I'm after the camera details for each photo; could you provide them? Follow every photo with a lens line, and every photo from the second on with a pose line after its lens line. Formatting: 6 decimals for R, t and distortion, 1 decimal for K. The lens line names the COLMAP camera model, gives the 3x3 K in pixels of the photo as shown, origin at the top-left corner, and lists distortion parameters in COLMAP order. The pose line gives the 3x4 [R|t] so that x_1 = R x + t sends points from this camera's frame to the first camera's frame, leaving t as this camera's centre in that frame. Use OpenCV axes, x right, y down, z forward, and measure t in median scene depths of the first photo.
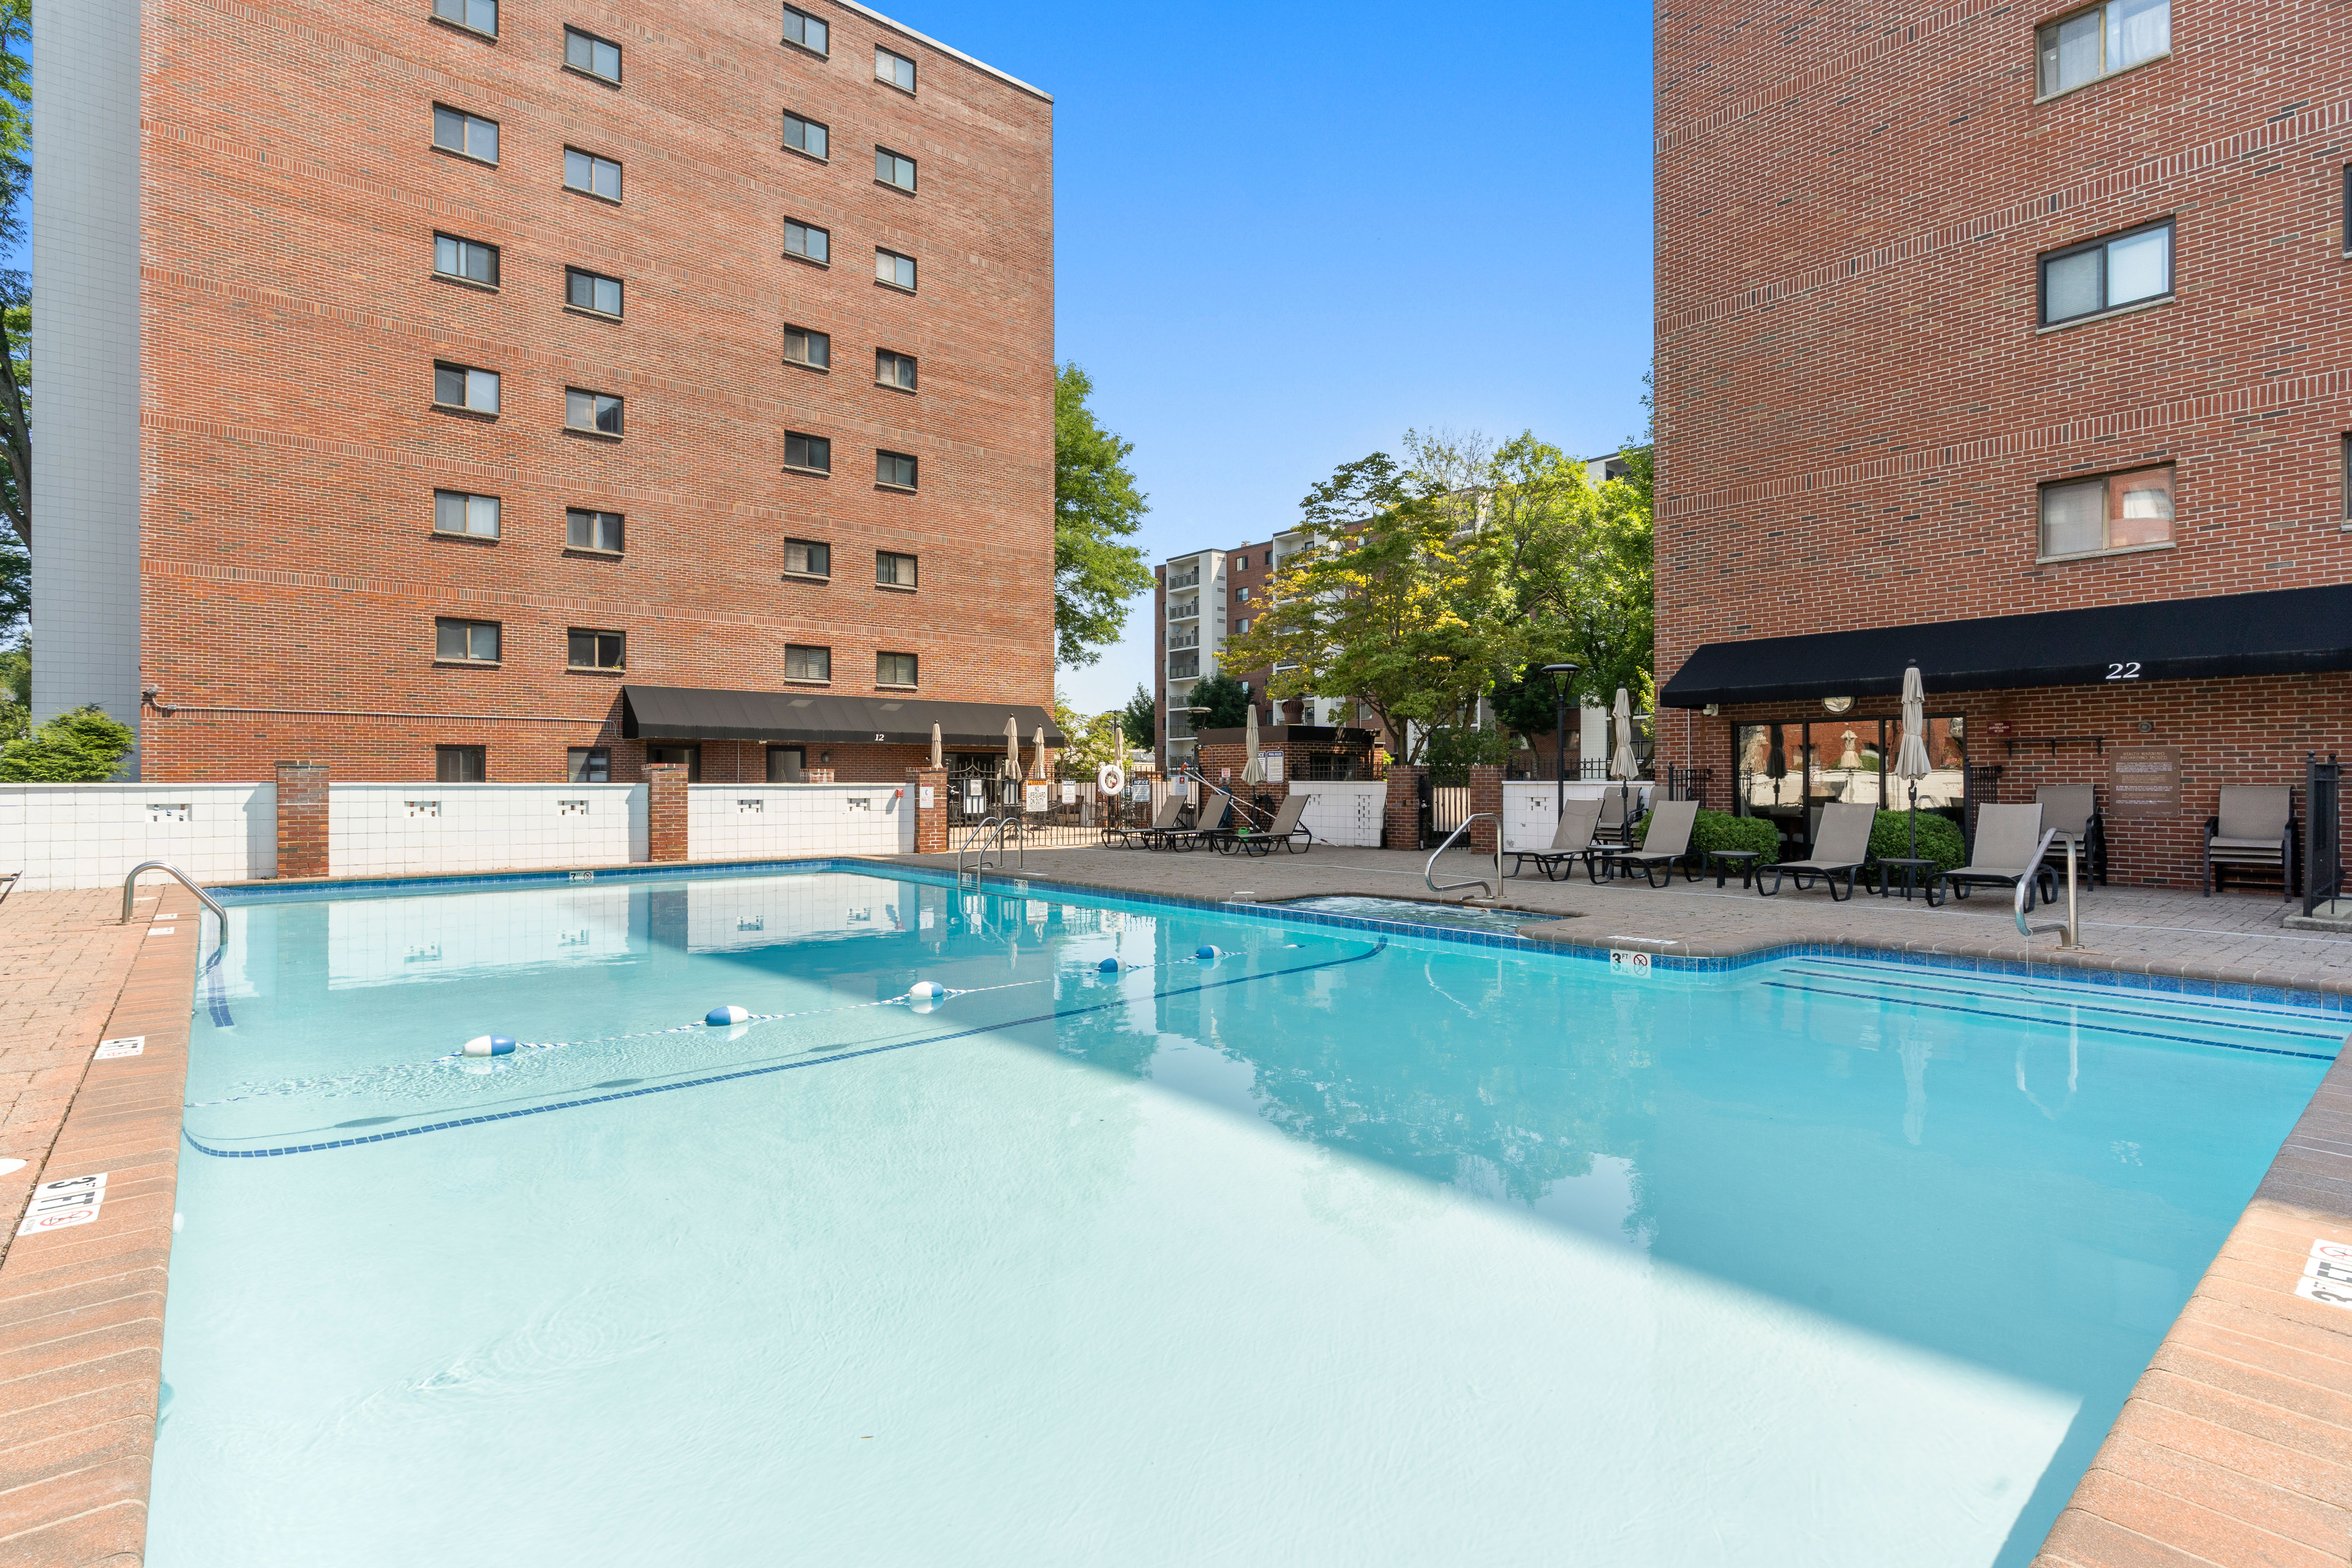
lens RADIAL K [[1135.6, 0, 1166.5], [0, 1135.6, 782.5], [0, 0, 1]] dist [0.004319, 0.000256]
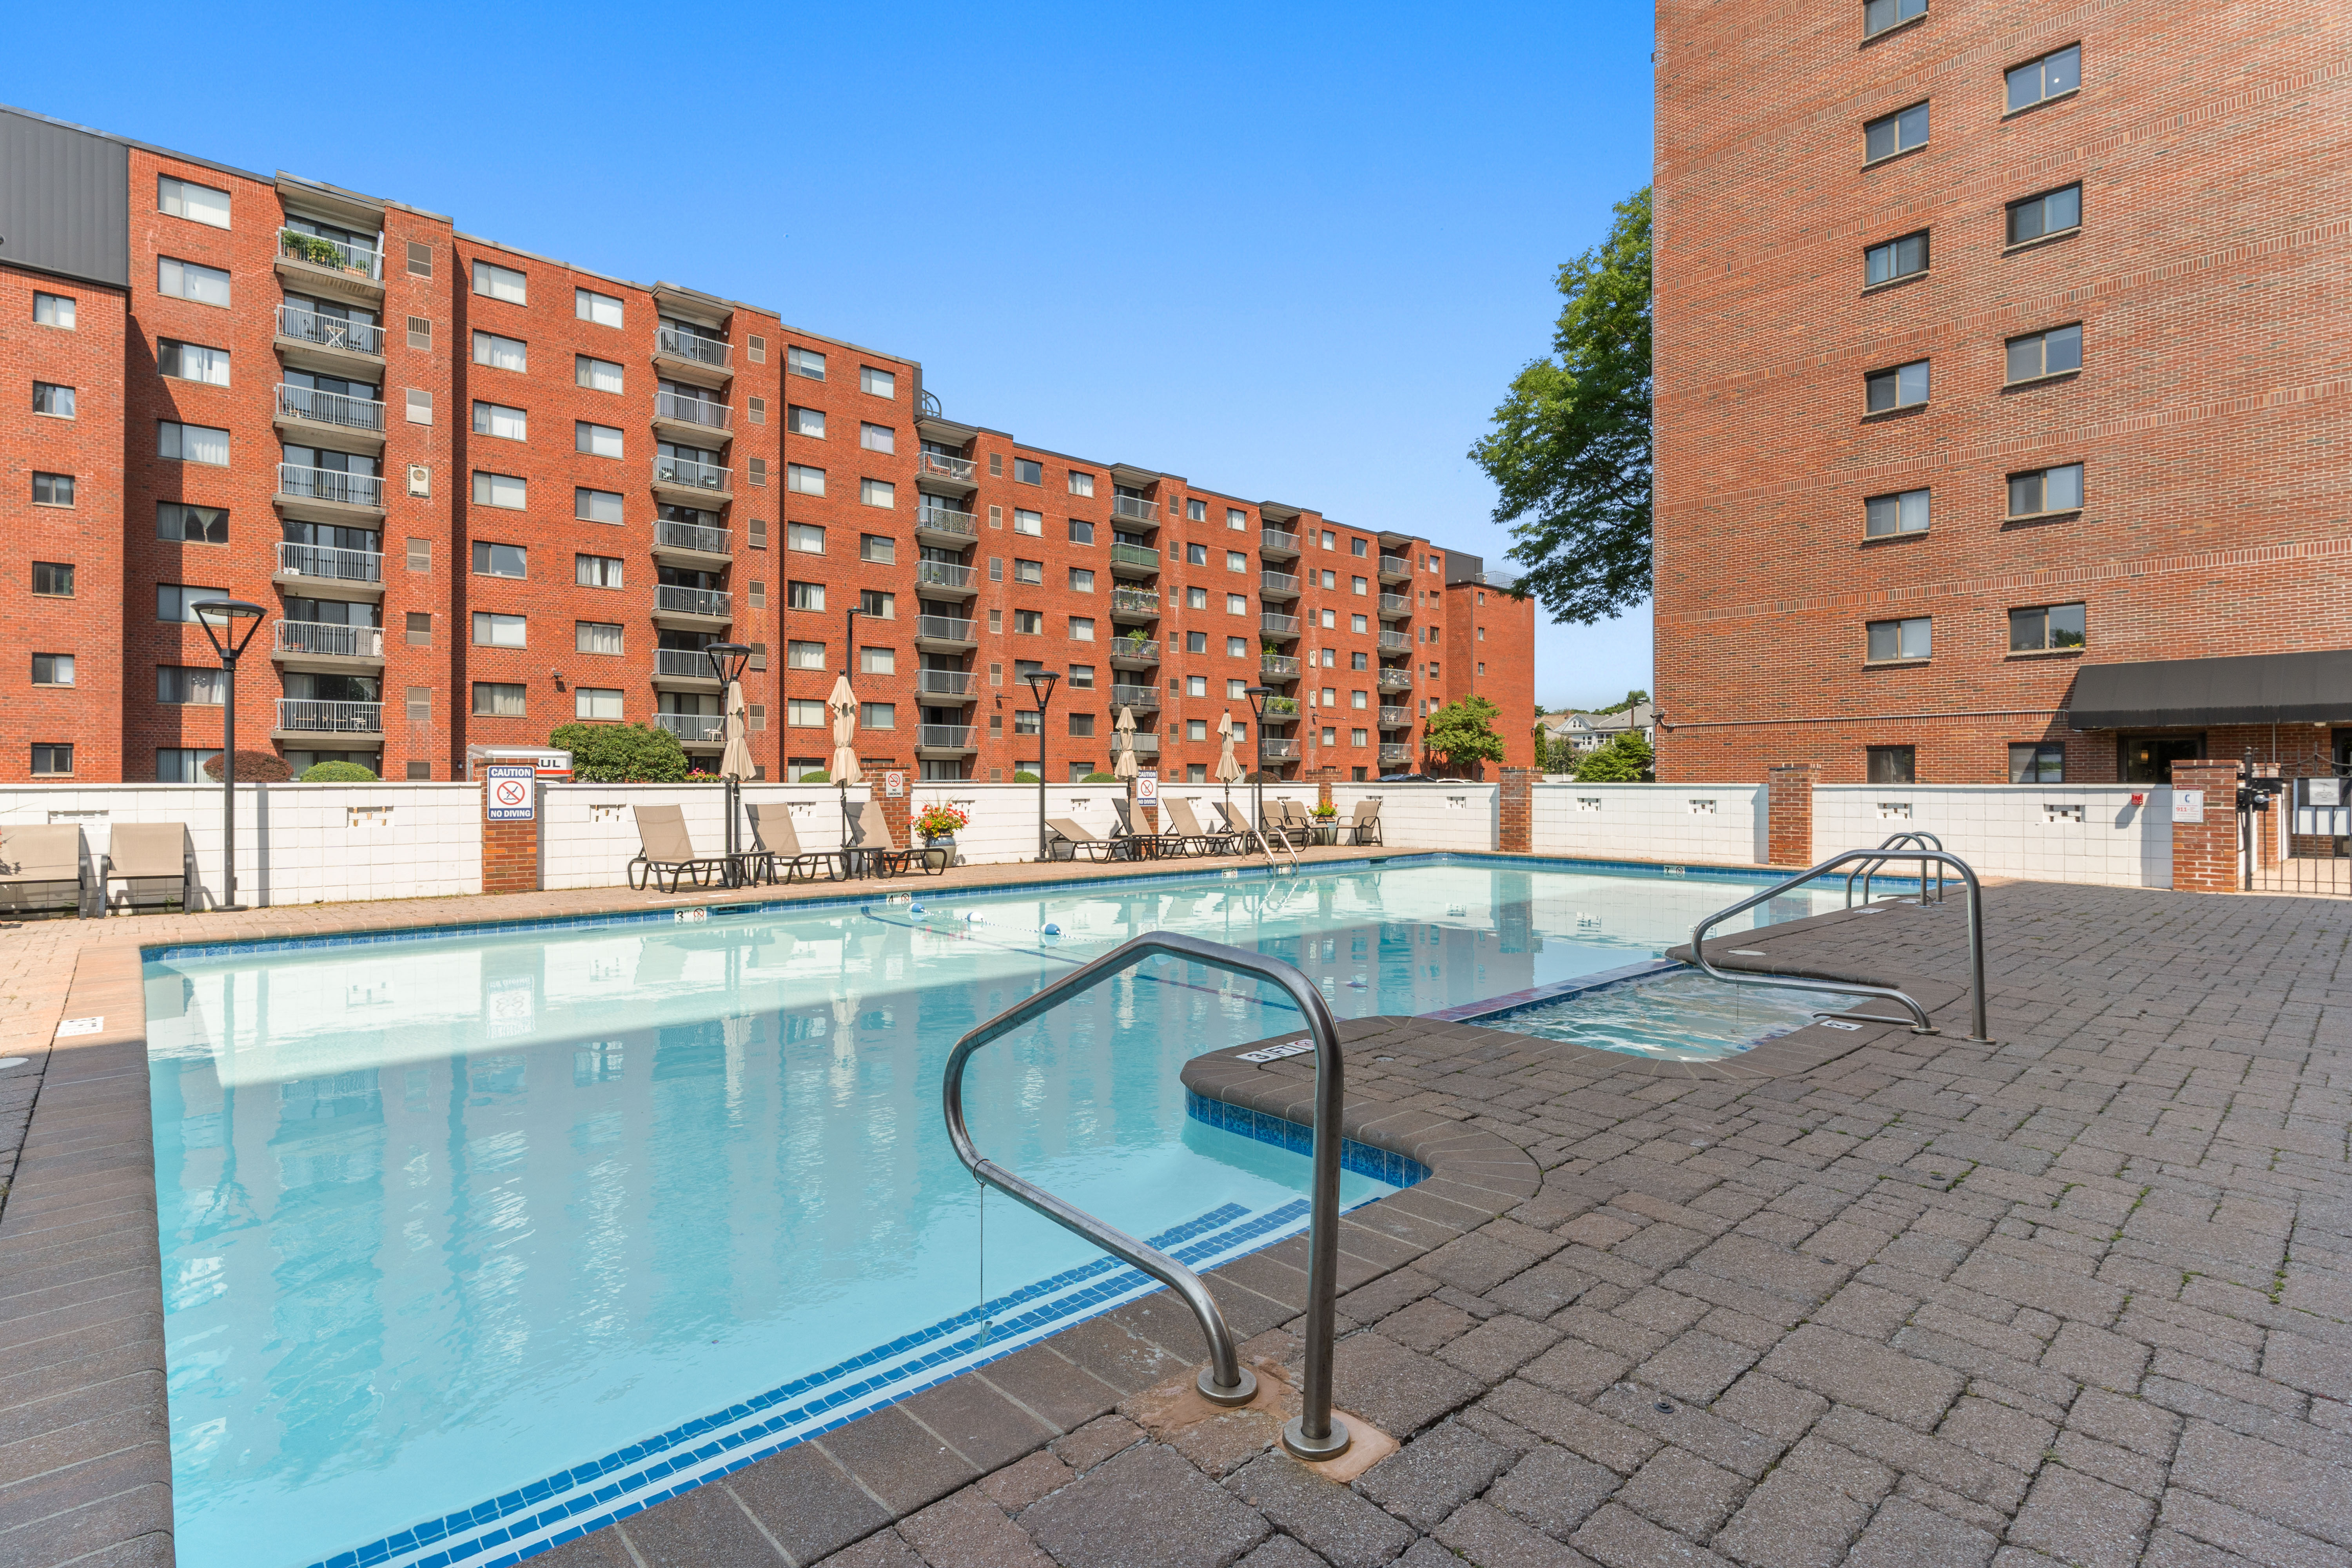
lens RADIAL K [[1135.6, 0, 1176.3], [0, 1135.6, 776.1], [0, 0, 1]] dist [0.004319, 0.000256]
pose [[0.037993, -0.005227, -0.999264, 0.357488], [-0.002129, 0.999984, -0.005312, 0.000568], [0.999276, 0.002329, 0.037982, 0.332118]]
